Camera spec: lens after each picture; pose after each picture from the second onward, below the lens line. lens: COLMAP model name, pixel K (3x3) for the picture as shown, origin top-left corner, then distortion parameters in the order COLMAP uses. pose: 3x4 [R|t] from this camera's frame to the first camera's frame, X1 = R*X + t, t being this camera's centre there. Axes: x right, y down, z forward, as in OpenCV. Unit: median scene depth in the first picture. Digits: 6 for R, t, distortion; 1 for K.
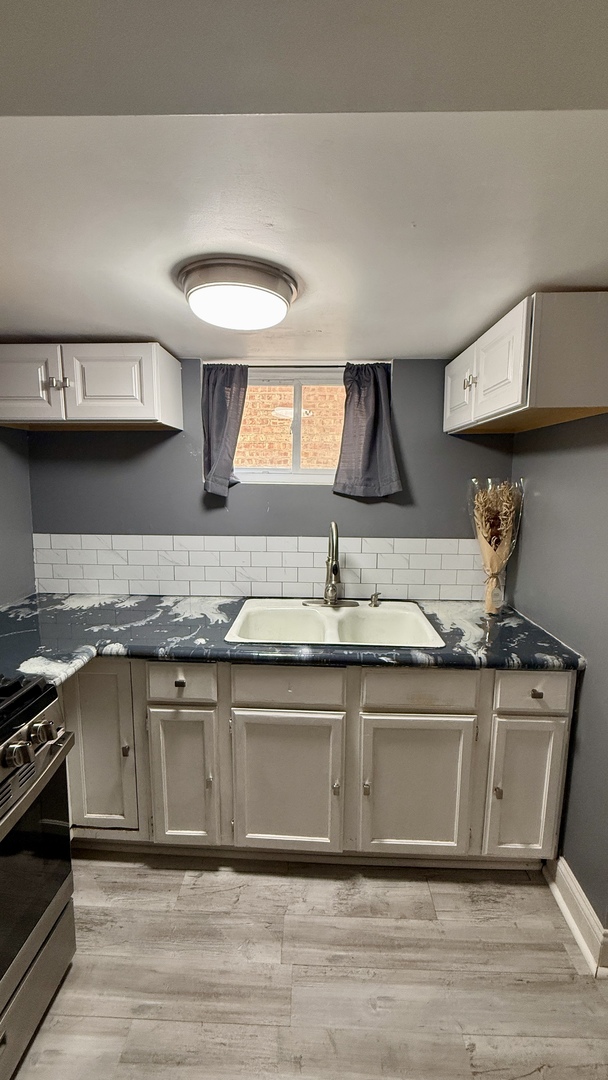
lens RADIAL K [[431.8, 0, 303.9], [0, 431.8, 537.2], [0, 0, 1]] dist [-0.001730, 0.000945]
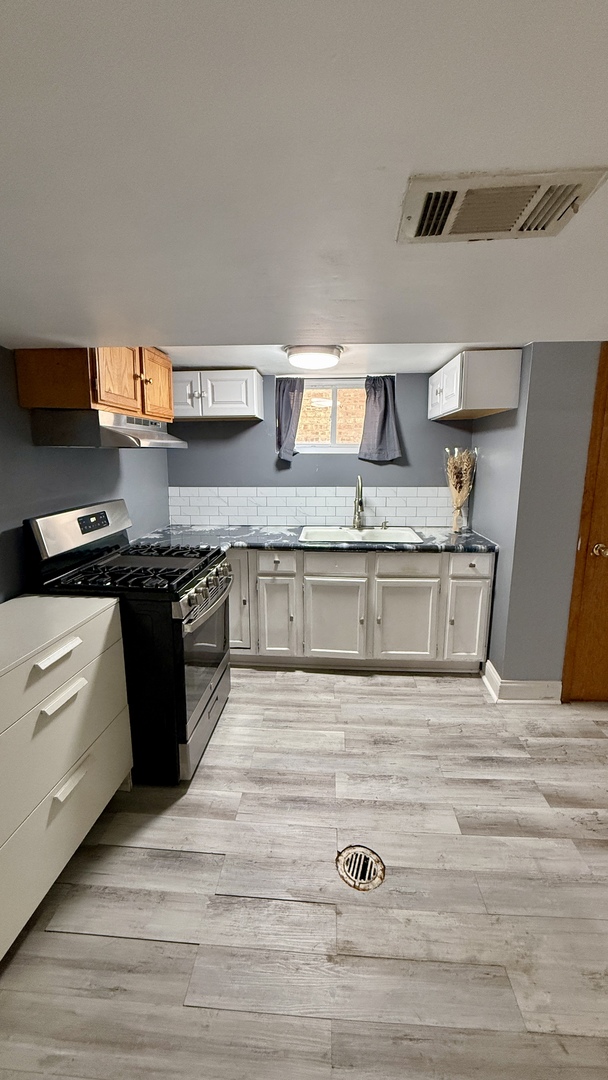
lens RADIAL K [[431.8, 0, 304.8], [0, 431.8, 537.1], [0, 0, 1]] dist [-0.001730, 0.000945]
pose [[0.999423, -0.005464, -0.033514, -0.097555], [0.007113, 0.998760, 0.049277, 0.134059], [0.033203, -0.049487, 0.998223, -0.763919]]
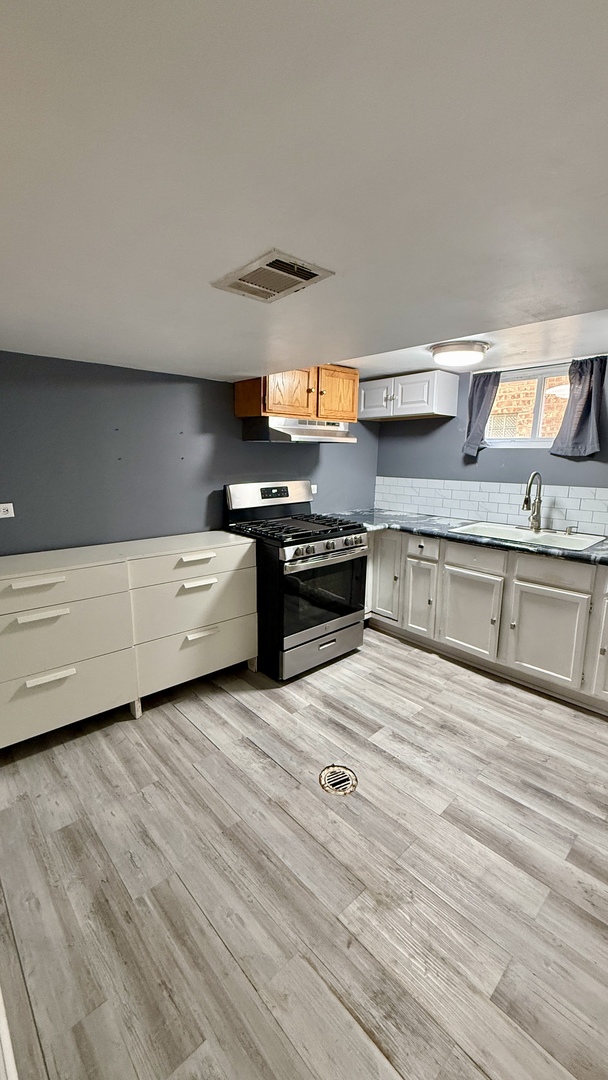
lens RADIAL K [[431.8, 0, 303.8], [0, 431.8, 536.9], [0, 0, 1]] dist [-0.001730, 0.000945]
pose [[0.700693, 0.131213, -0.701293, 0.679152], [-0.100389, 0.991296, 0.085169, 0.166275], [0.706365, 0.010725, 0.707767, -0.745674]]
